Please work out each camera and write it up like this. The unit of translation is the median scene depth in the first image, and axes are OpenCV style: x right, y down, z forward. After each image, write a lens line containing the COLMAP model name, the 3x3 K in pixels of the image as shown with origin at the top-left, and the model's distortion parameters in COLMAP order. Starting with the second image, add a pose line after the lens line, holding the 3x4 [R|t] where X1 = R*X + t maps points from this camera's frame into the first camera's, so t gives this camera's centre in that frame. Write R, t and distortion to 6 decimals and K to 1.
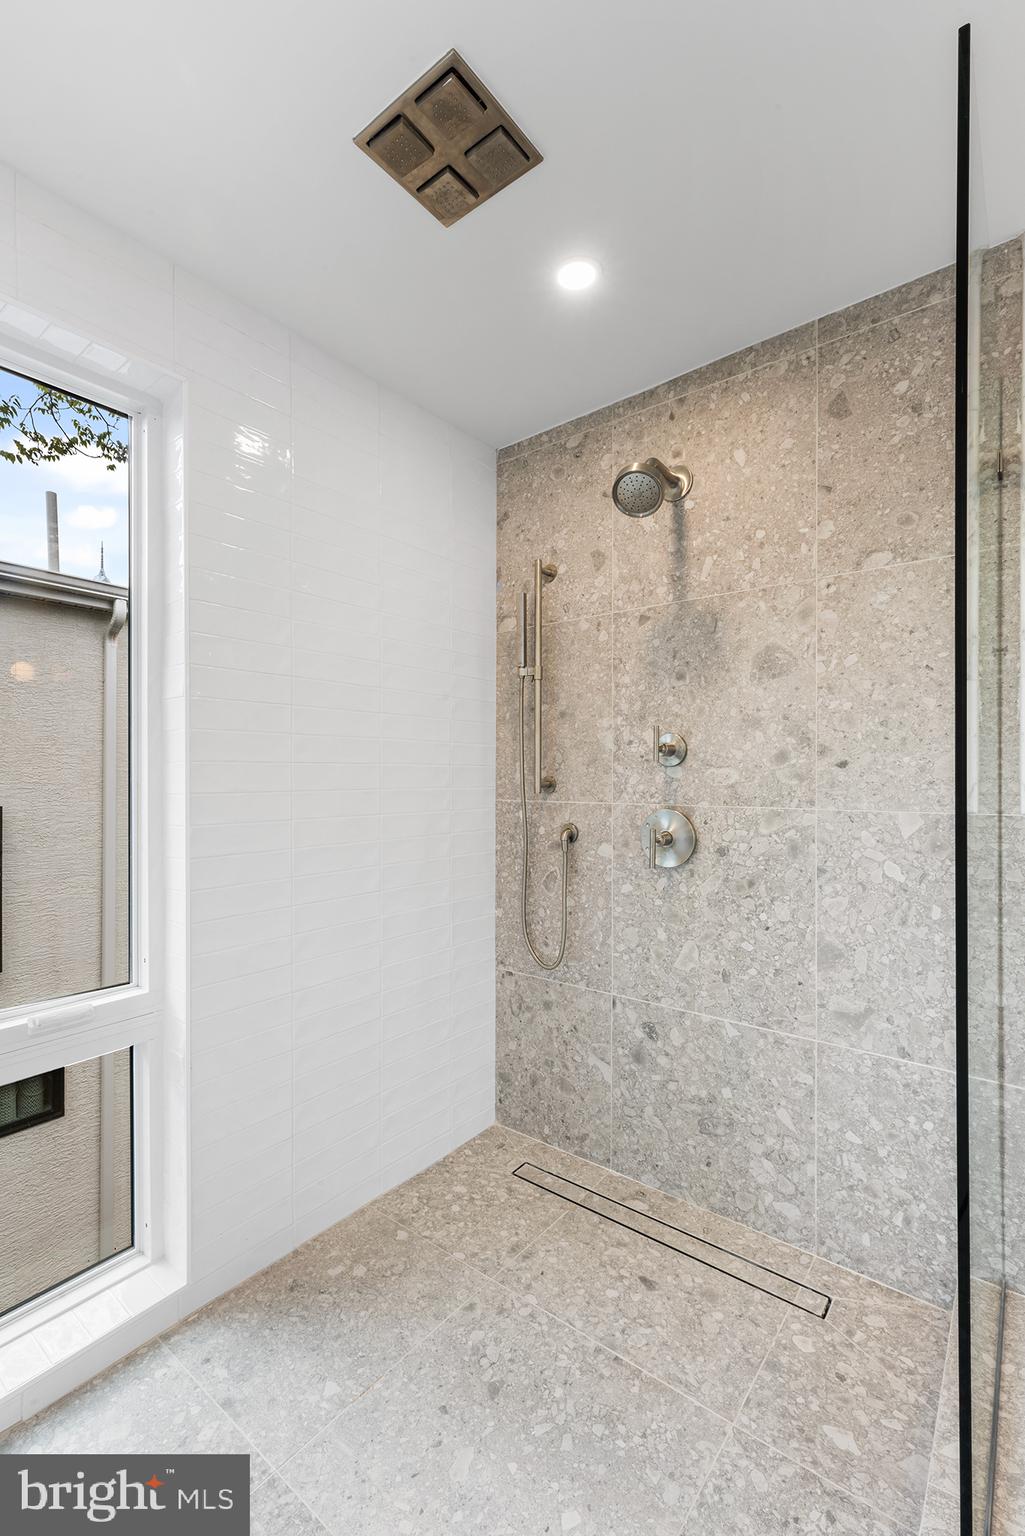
lens RADIAL K [[693.5, 0, 510.3], [0, 693.5, 774.2], [0, 0, 1]] dist [0.008057, -0.001177]
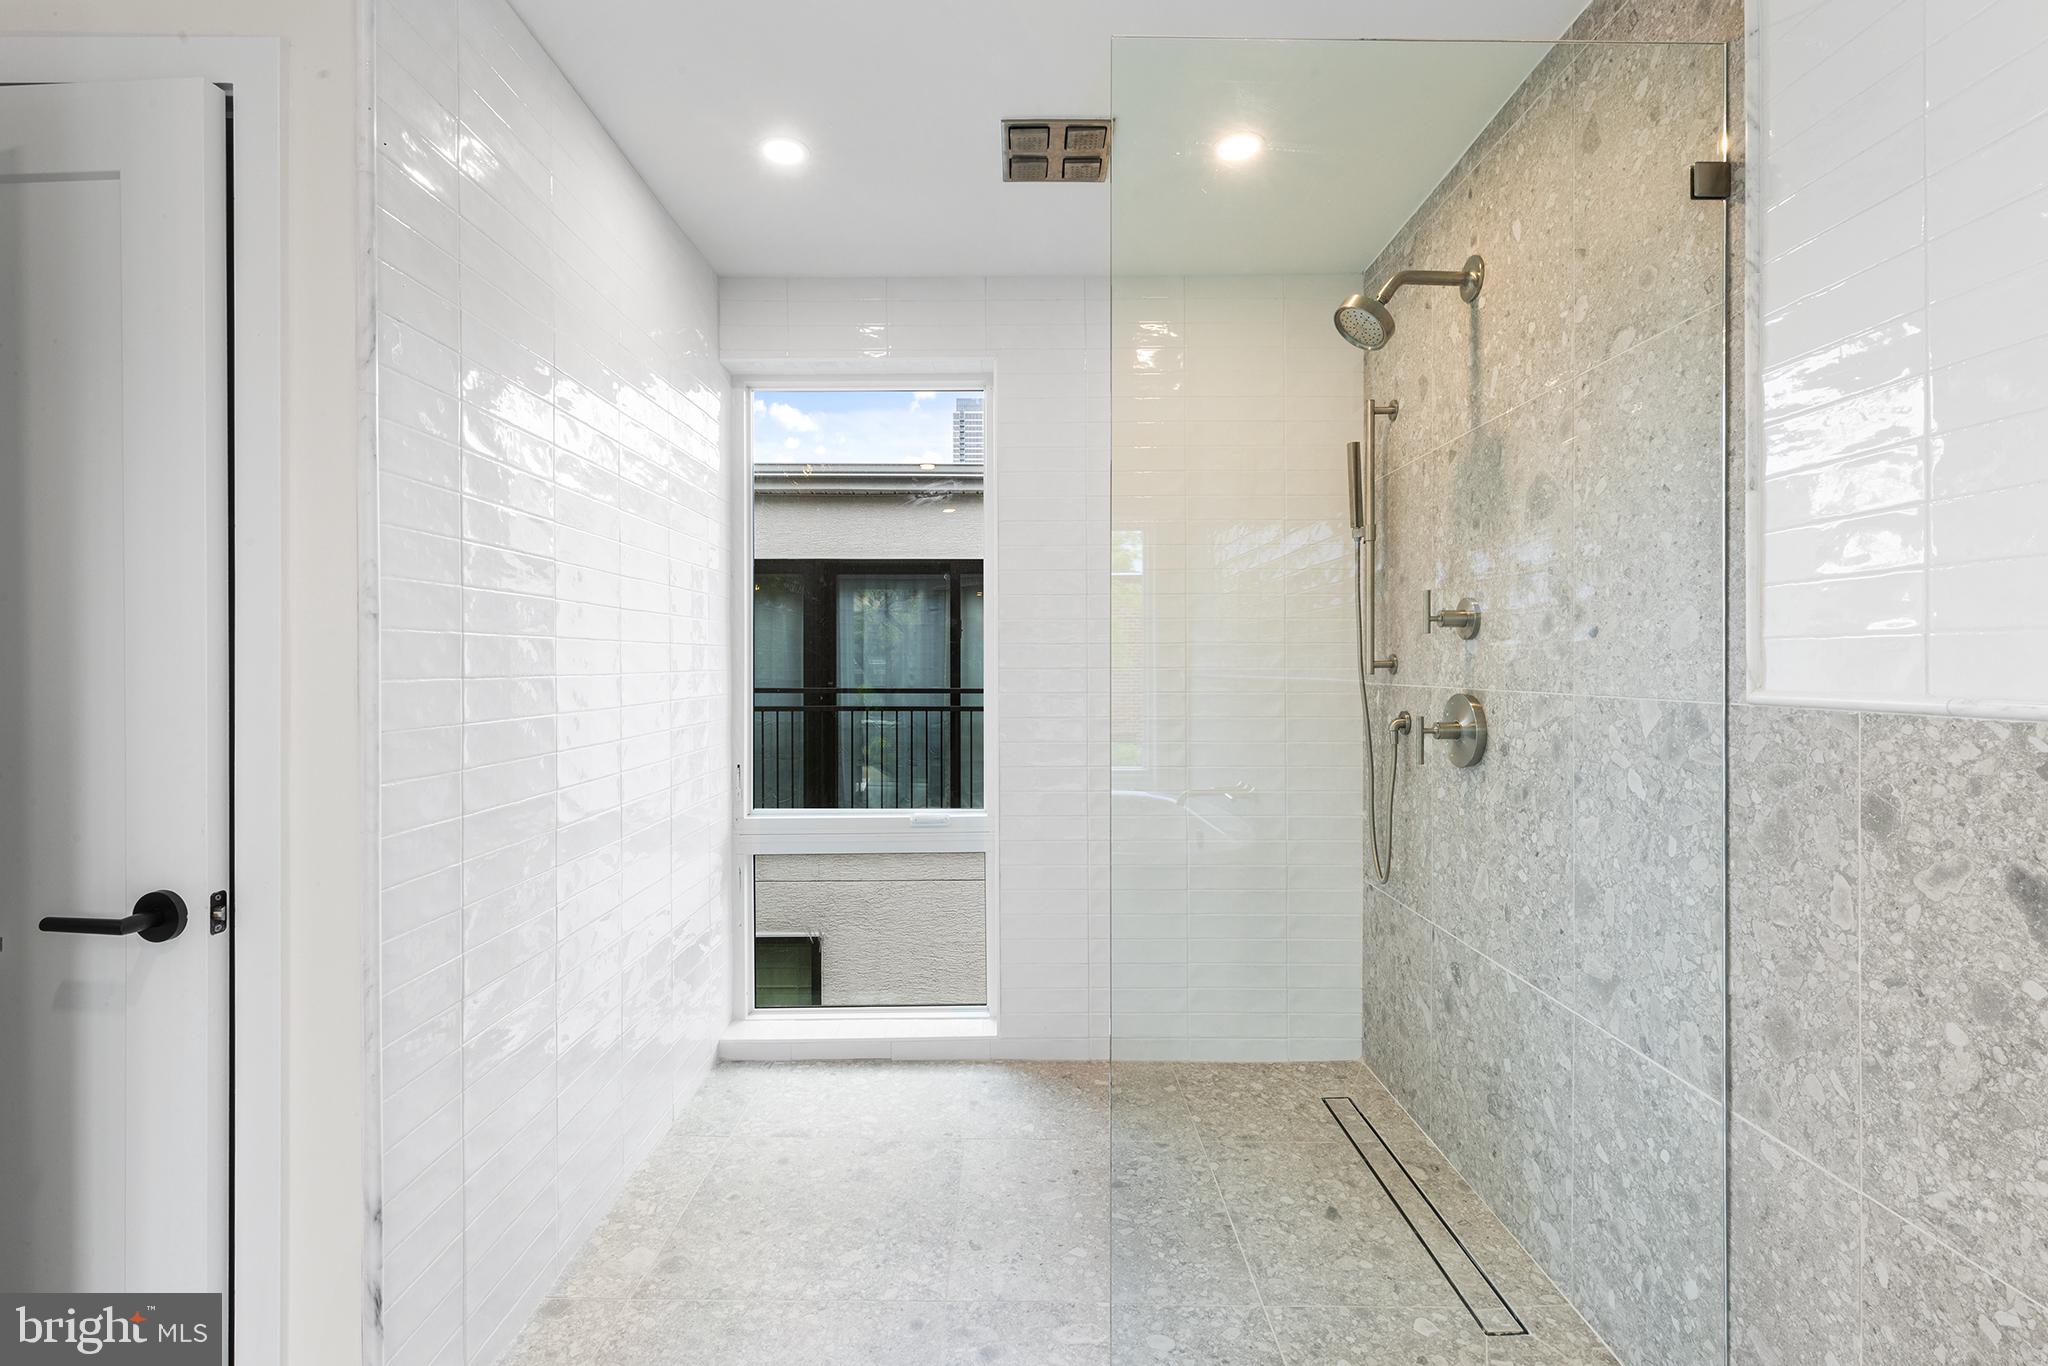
lens RADIAL K [[924.6, 0, 991.8], [0, 924.6, 660.4], [0, 0, 1]] dist [0.008057, -0.001177]
pose [[0.608891, -0.003741, -0.793245, 0.847566], [0.003119, 0.999992, -0.002322, 0.015020], [0.793248, -0.001061, 0.608898, -0.077366]]
